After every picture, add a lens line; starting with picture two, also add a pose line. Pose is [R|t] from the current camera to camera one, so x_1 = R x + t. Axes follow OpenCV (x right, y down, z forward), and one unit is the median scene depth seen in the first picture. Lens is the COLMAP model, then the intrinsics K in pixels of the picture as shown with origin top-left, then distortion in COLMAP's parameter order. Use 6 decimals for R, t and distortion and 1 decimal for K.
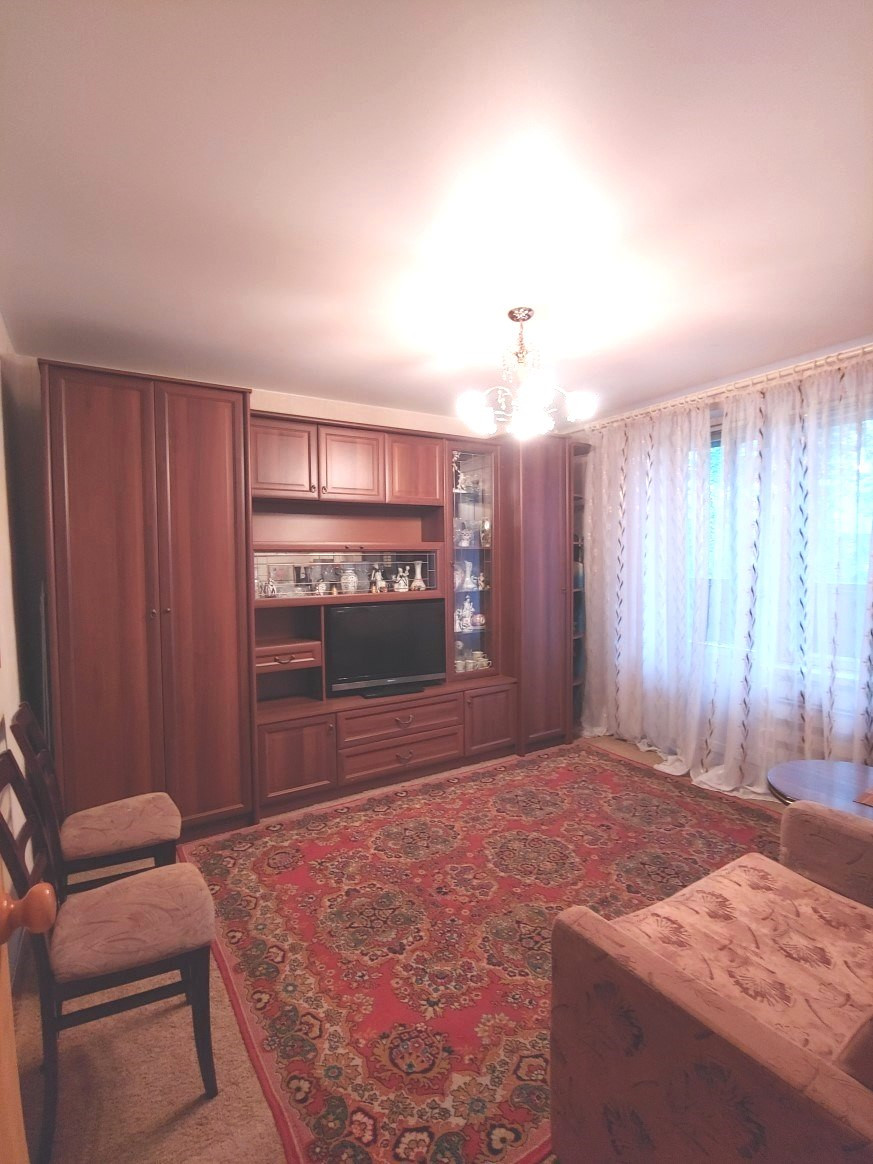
lens RADIAL K [[561.6, 0, 437.5], [0, 561.6, 582.3], [0, 0, 1]] dist [-0.016331, -0.000309]
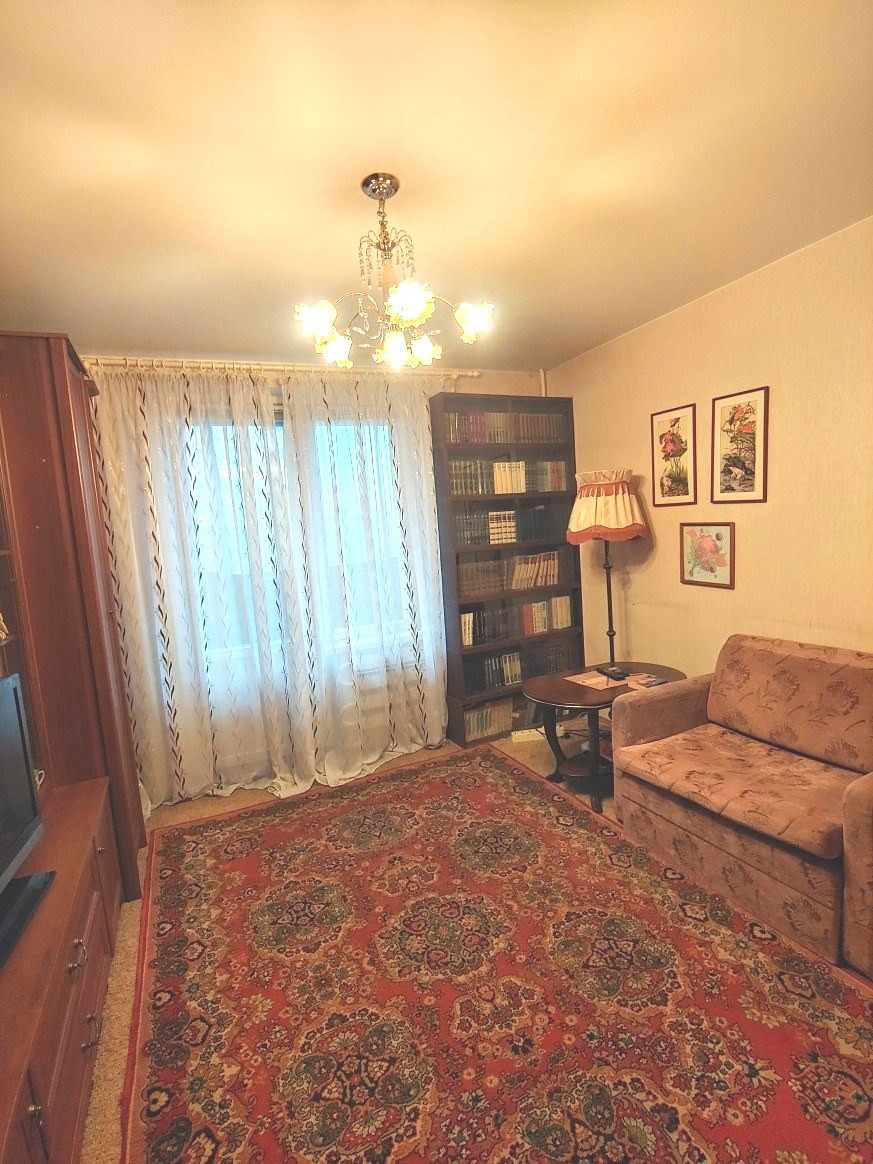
lens RADIAL K [[561.6, 0, 435.2], [0, 561.6, 575.8], [0, 0, 1]] dist [-0.016331, -0.000309]
pose [[0.126952, -0.085711, 0.988199, -0.563672], [0.118263, 0.990461, 0.070714, -0.048277], [-0.984834, 0.107890, 0.135877, 0.895476]]
